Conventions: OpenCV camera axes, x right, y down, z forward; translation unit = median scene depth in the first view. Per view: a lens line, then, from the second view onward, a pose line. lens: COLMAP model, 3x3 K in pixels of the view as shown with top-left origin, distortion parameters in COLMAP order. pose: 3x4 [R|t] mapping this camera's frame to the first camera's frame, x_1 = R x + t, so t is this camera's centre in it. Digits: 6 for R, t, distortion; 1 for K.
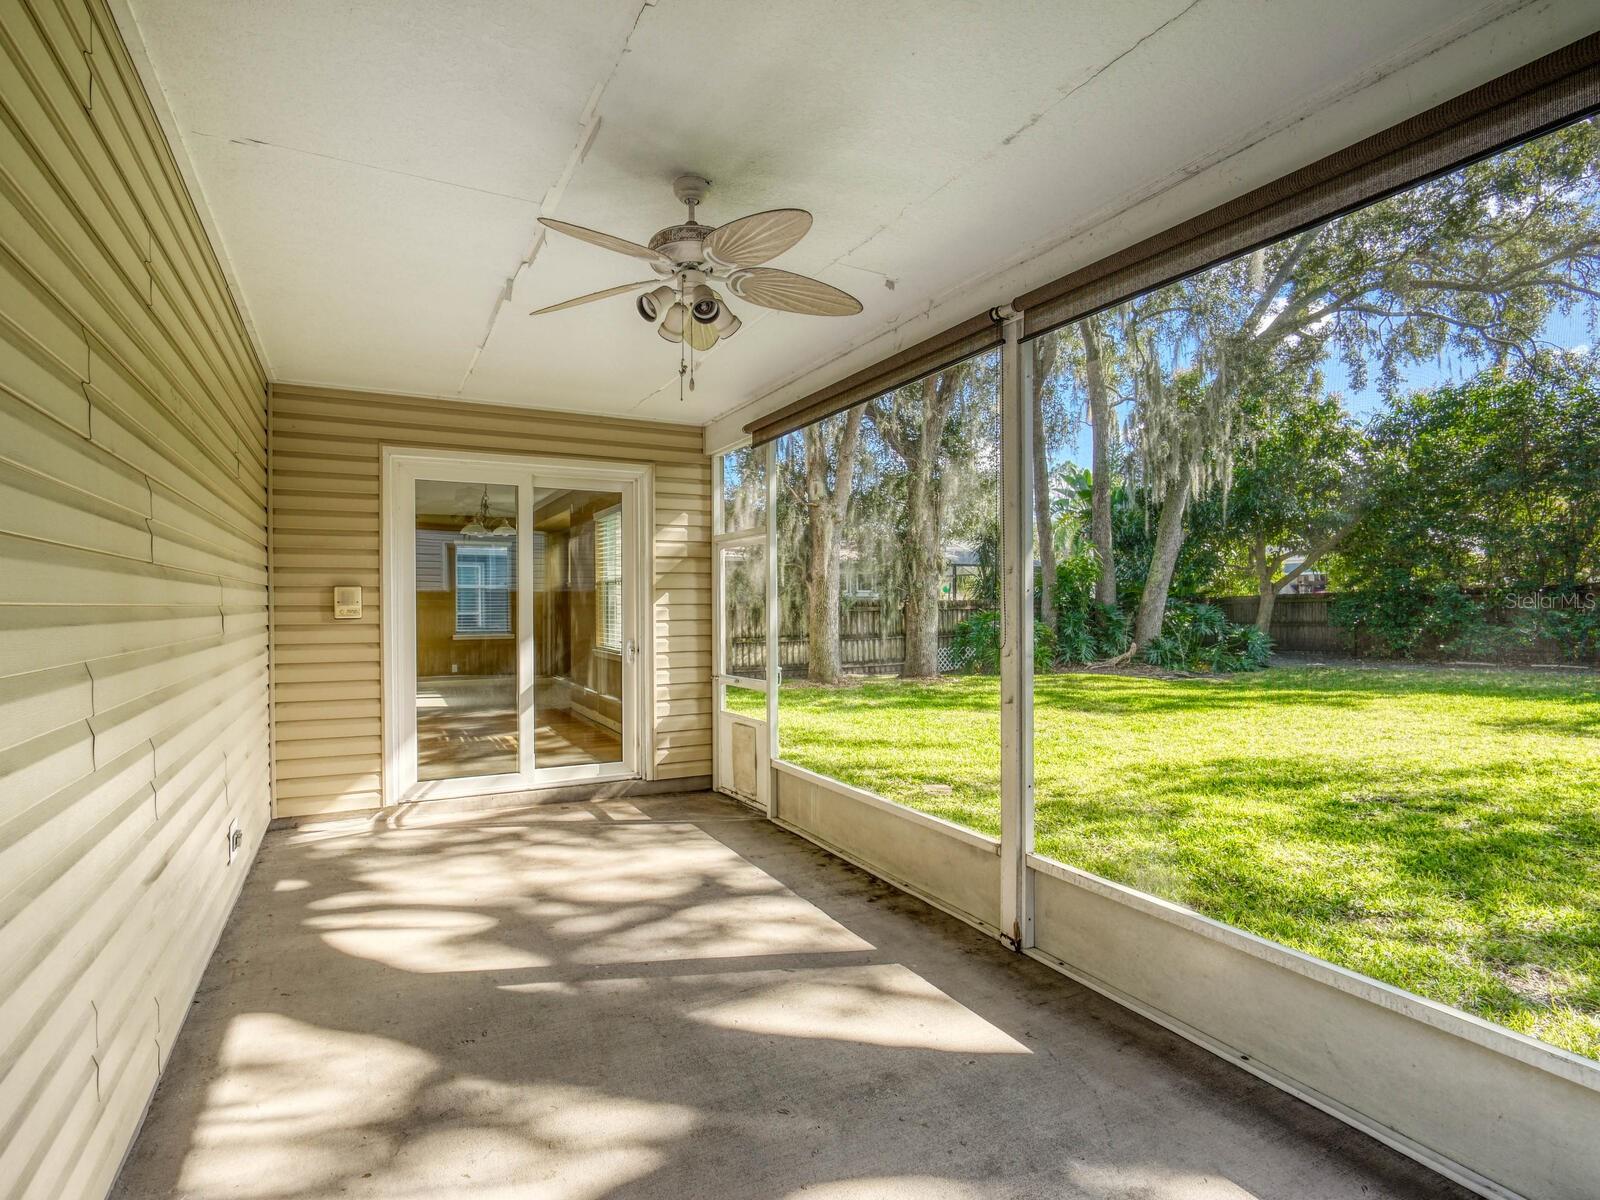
lens RADIAL K [[796.0, 0, 780.0], [0, 796.0, 607.4], [0, 0, 1]] dist [0.003039, 0.001587]
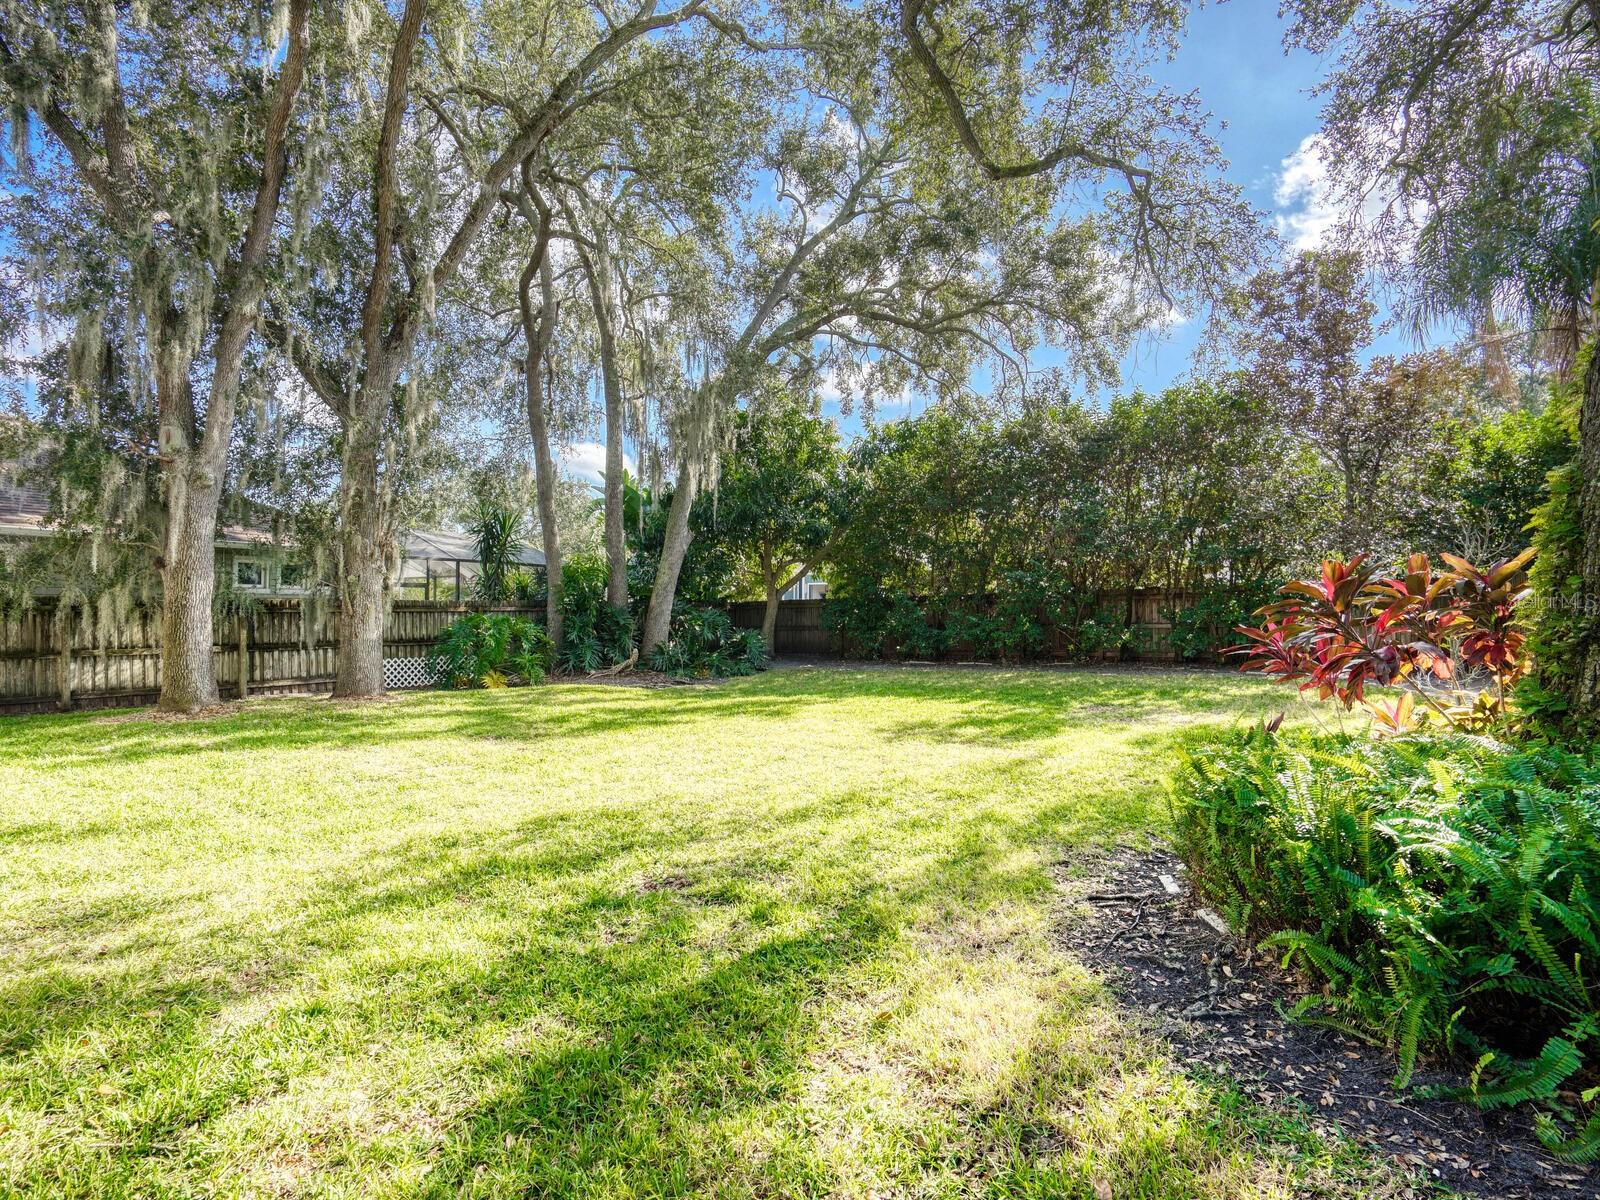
lens RADIAL K [[796.0, 0, 780.0], [0, 796.0, 607.4], [0, 0, 1]] dist [0.003039, 0.001587]
pose [[0.877081, 0.010303, 0.480233, 0.137811], [-0.007577, 0.999942, -0.007614, 0.001942], [-0.480283, 0.003040, 0.877108, 0.094569]]
